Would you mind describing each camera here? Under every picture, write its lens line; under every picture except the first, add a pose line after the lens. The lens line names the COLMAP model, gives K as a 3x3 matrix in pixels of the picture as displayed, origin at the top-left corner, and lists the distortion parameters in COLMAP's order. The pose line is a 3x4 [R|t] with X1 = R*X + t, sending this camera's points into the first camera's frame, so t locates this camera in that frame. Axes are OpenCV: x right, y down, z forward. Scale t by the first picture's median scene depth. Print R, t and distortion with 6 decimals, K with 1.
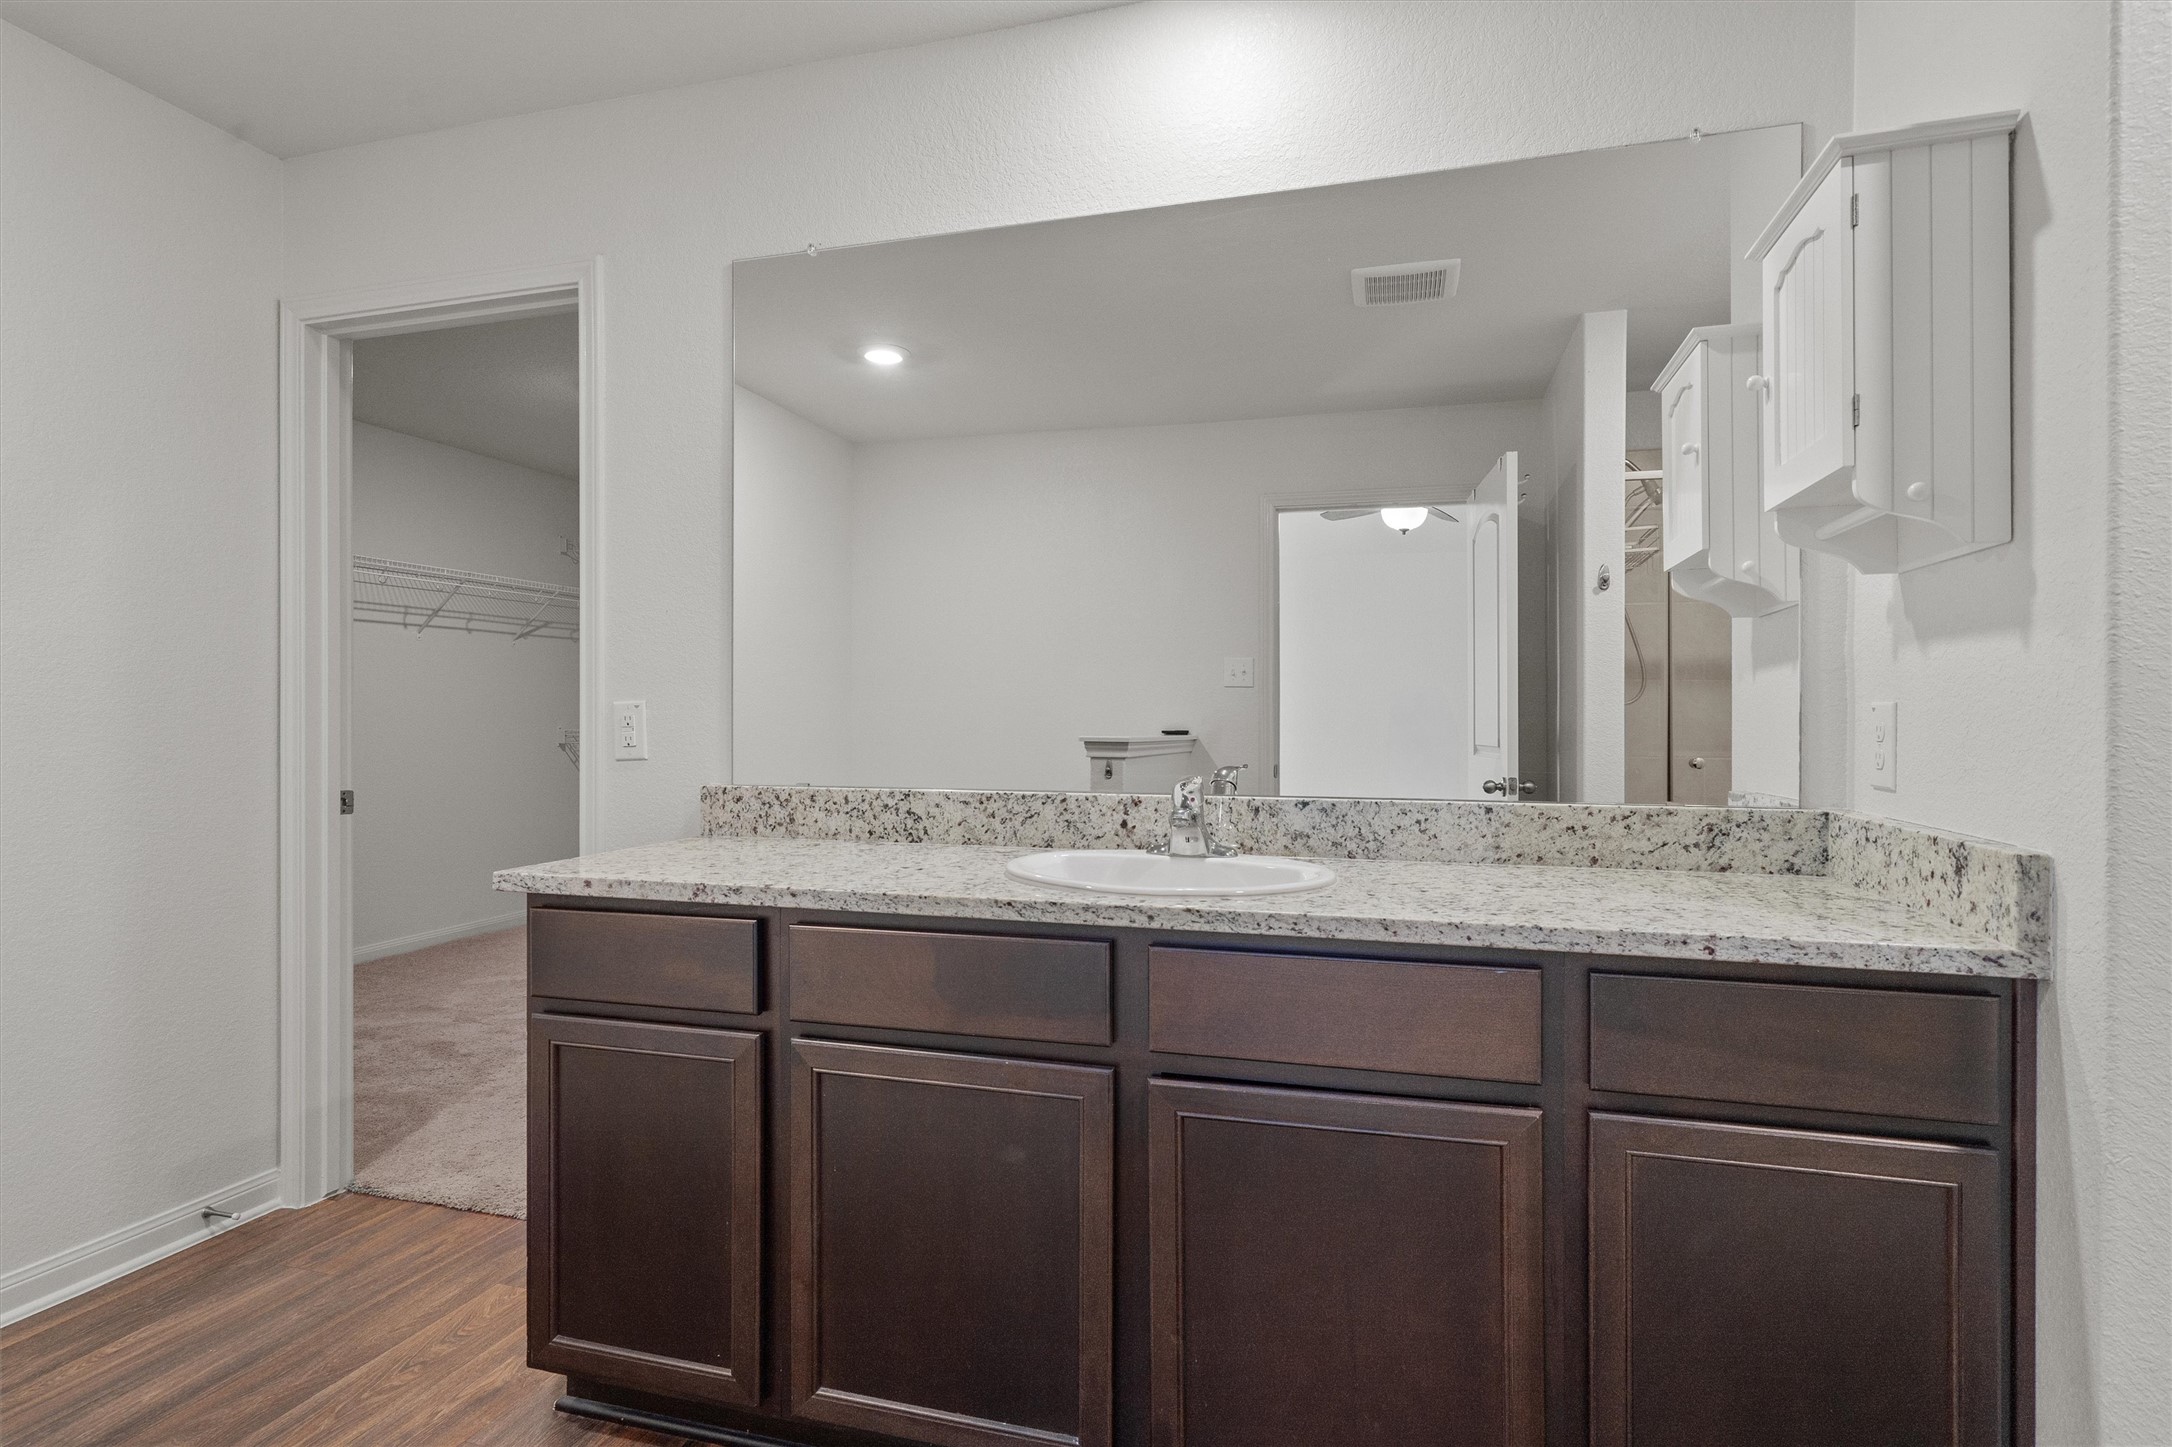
lens RADIAL K [[1170.2, 0, 1076.9], [0, 1170.2, 712.4], [0, 0, 1]] dist [0.004120, 0.001928]
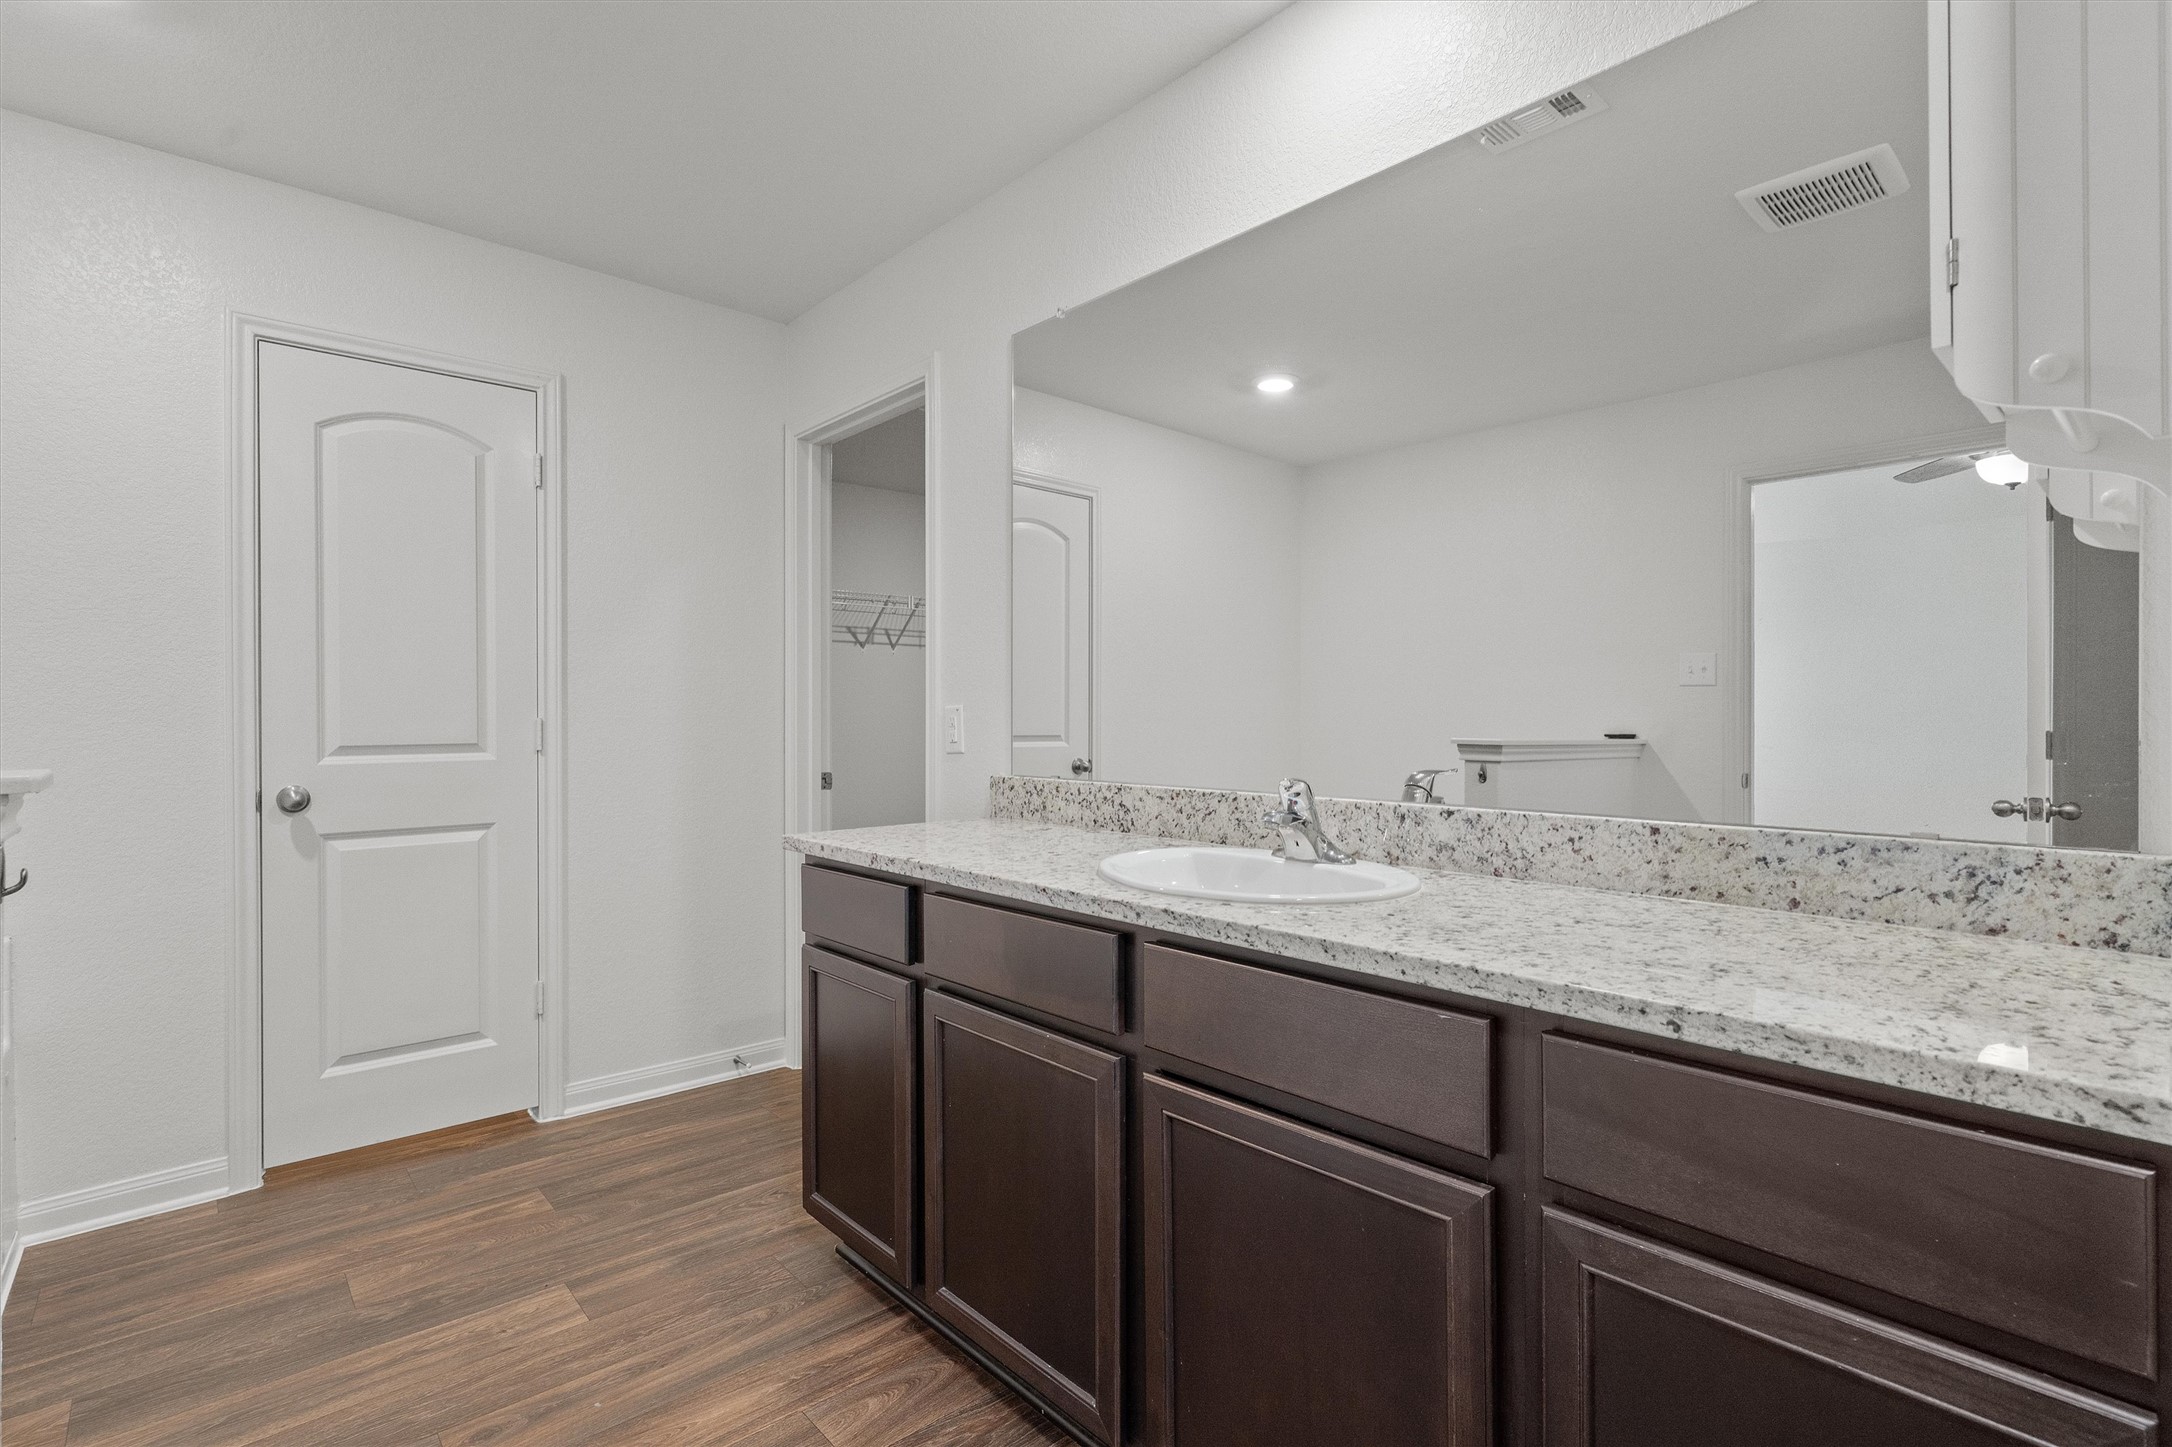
lens RADIAL K [[1061.2, 0, 1086.7], [0, 1061.2, 717.4], [0, 0, 1]] dist [-0.000098, 0.002731]
pose [[0.843672, -0.001486, -0.536856, 0.427518], [0.002470, 0.999996, 0.001113, 0.002137], [0.536853, -0.002266, 0.843673, 0.161780]]
